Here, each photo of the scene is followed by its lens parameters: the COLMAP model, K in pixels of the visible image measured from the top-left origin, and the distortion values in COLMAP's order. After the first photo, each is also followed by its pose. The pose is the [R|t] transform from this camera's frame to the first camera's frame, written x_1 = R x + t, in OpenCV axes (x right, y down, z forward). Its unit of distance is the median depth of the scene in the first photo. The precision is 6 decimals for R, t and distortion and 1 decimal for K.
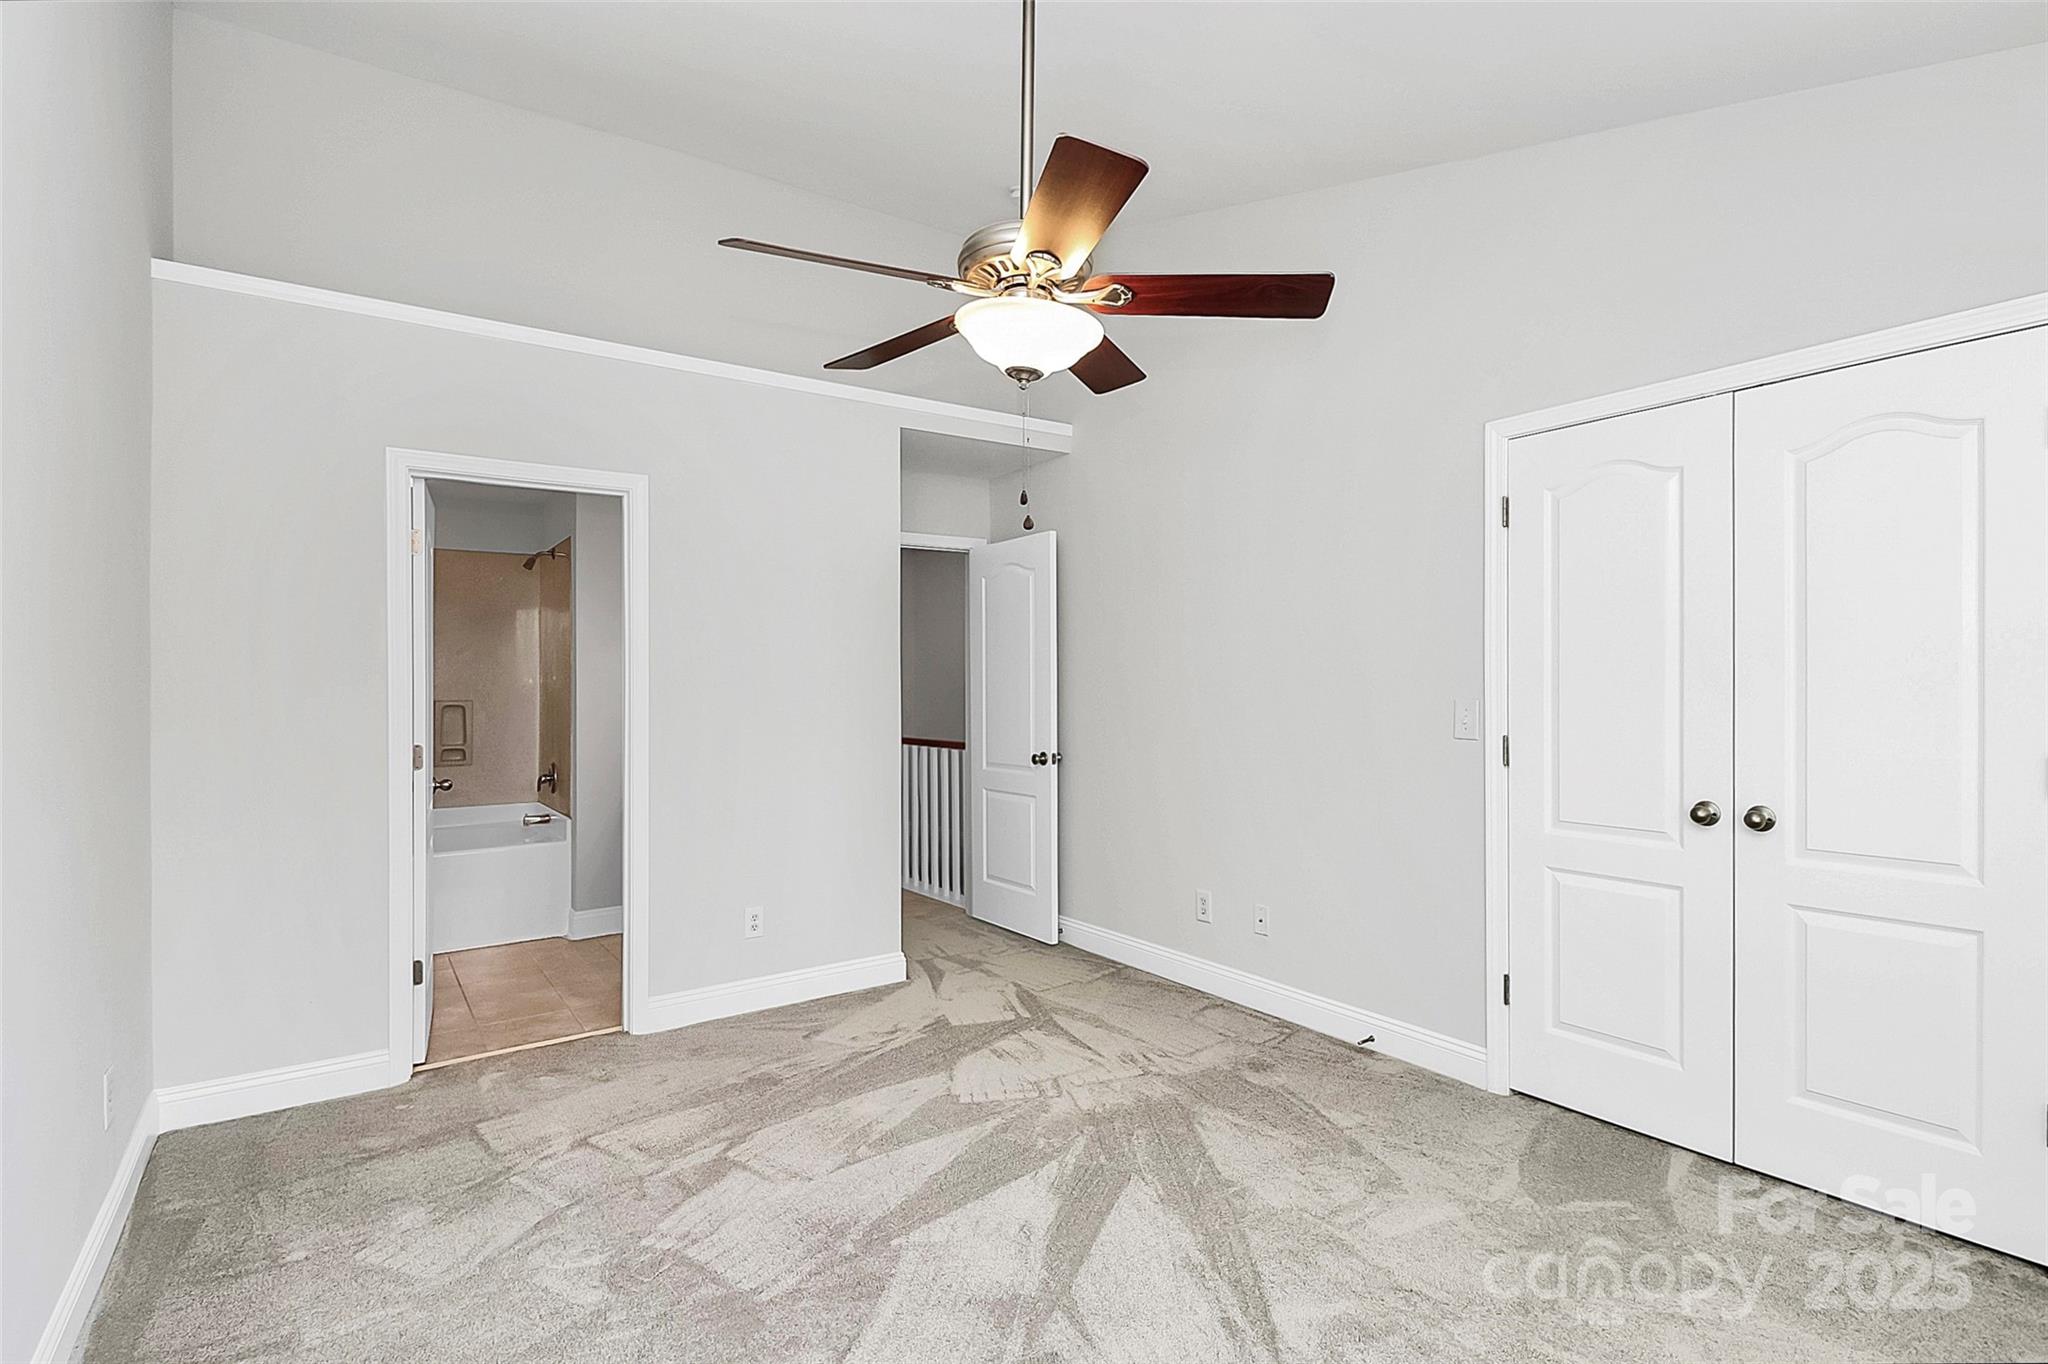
lens RADIAL K [[991.0, 0, 1017.7], [0, 991.0, 680.2], [0, 0, 1]] dist [0.025695, -0.021265]
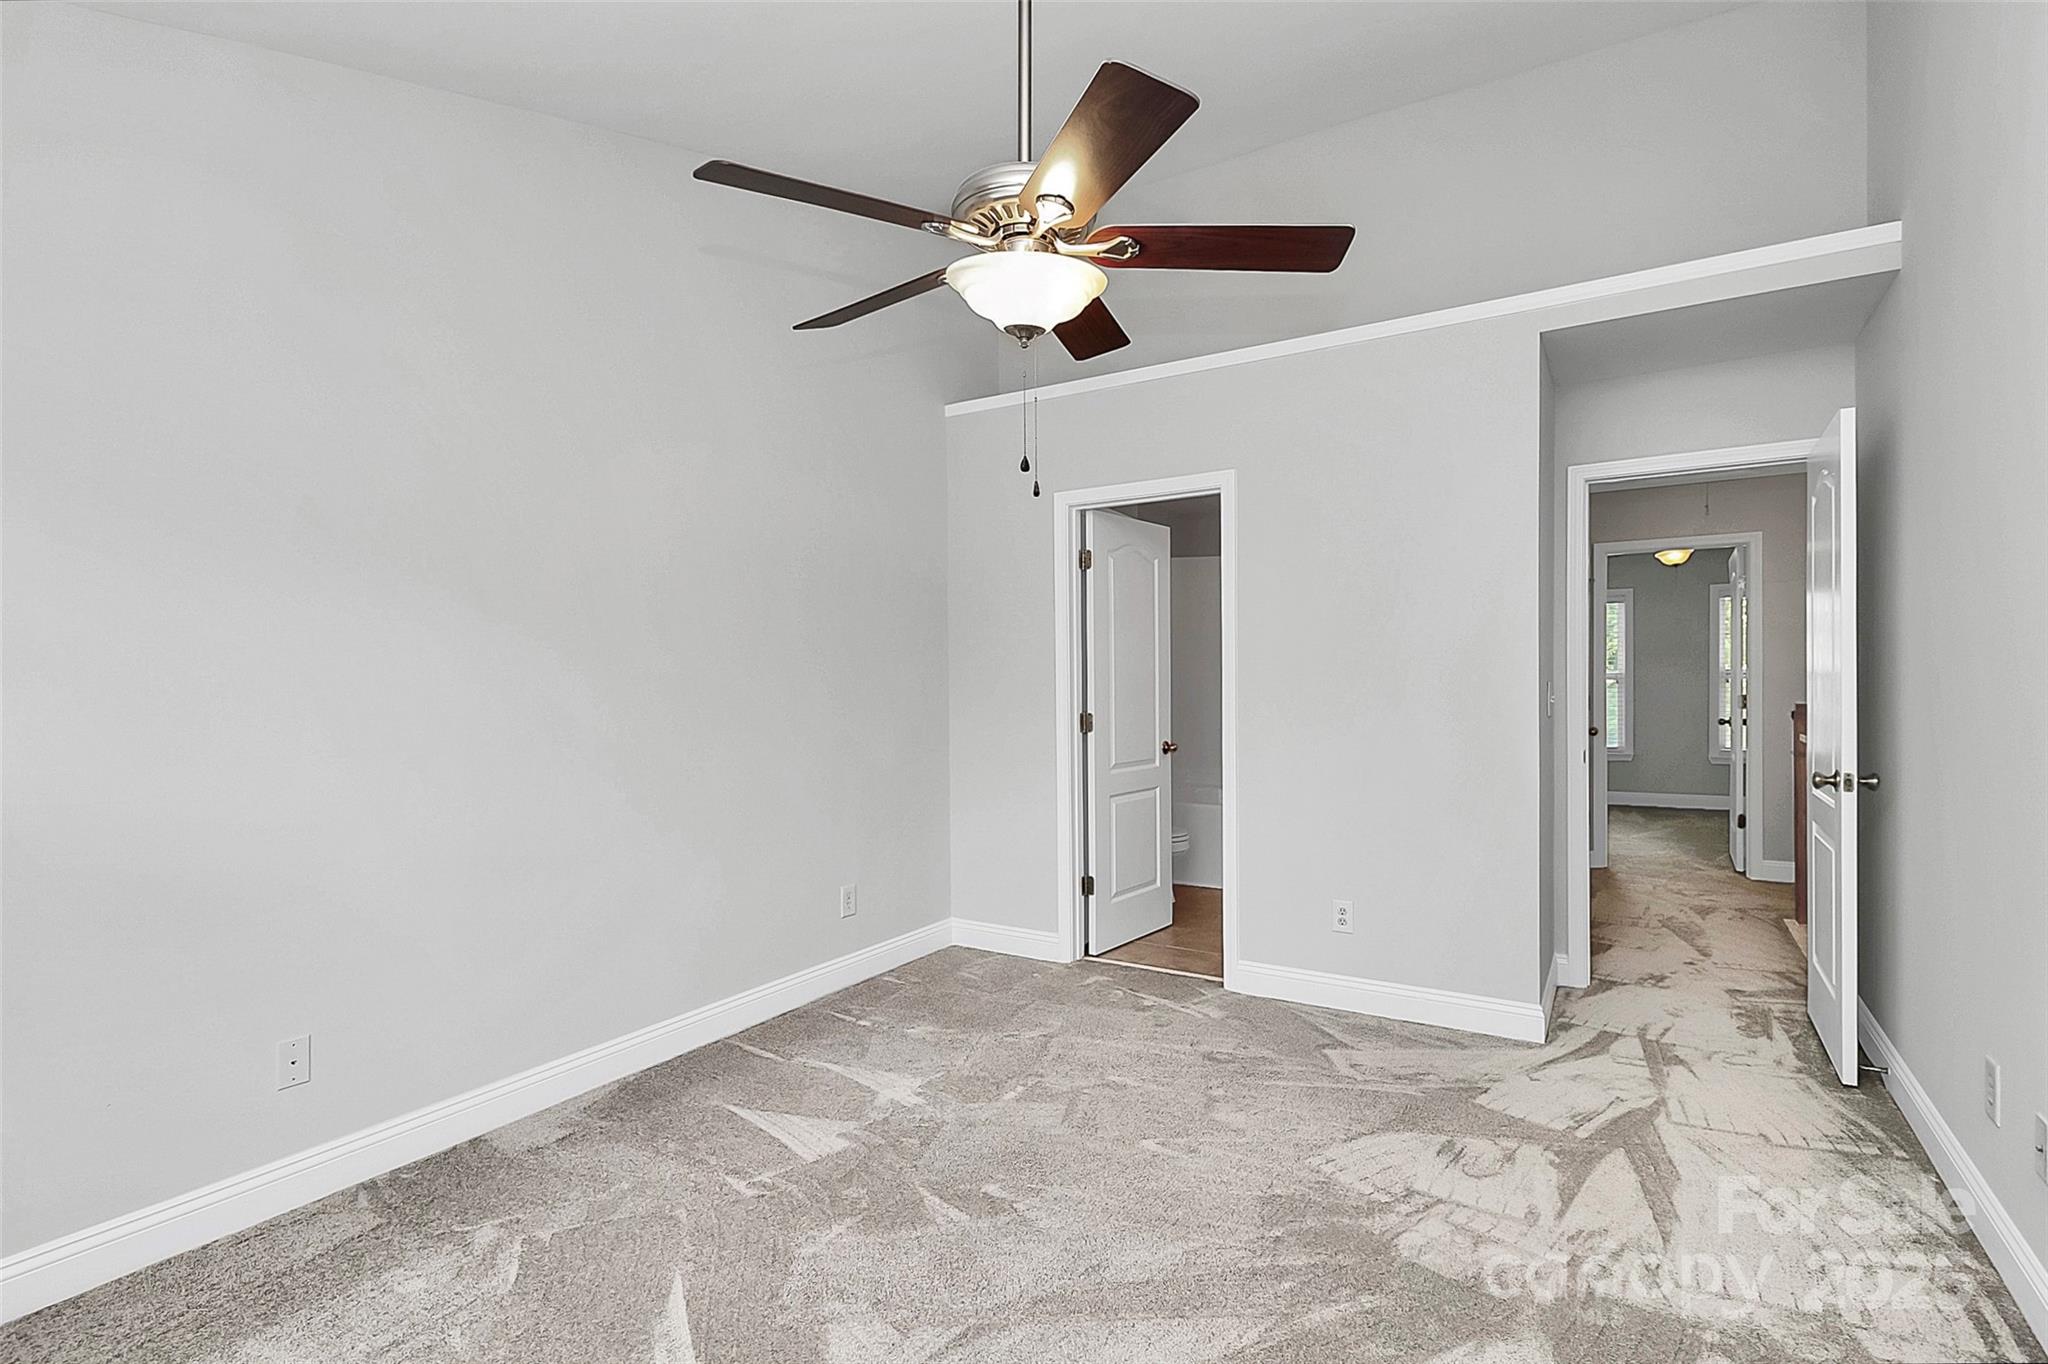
lens RADIAL K [[977.3, 0, 1021.1], [0, 977.3, 671.4], [0, 0, 1]] dist [-0.001271, -0.000258]
pose [[0.391702, 0.000565, -0.920092, 0.507789], [0.008936, 0.999950, 0.004418, 0.003053], [0.920049, -0.009952, 0.391677, 0.381683]]
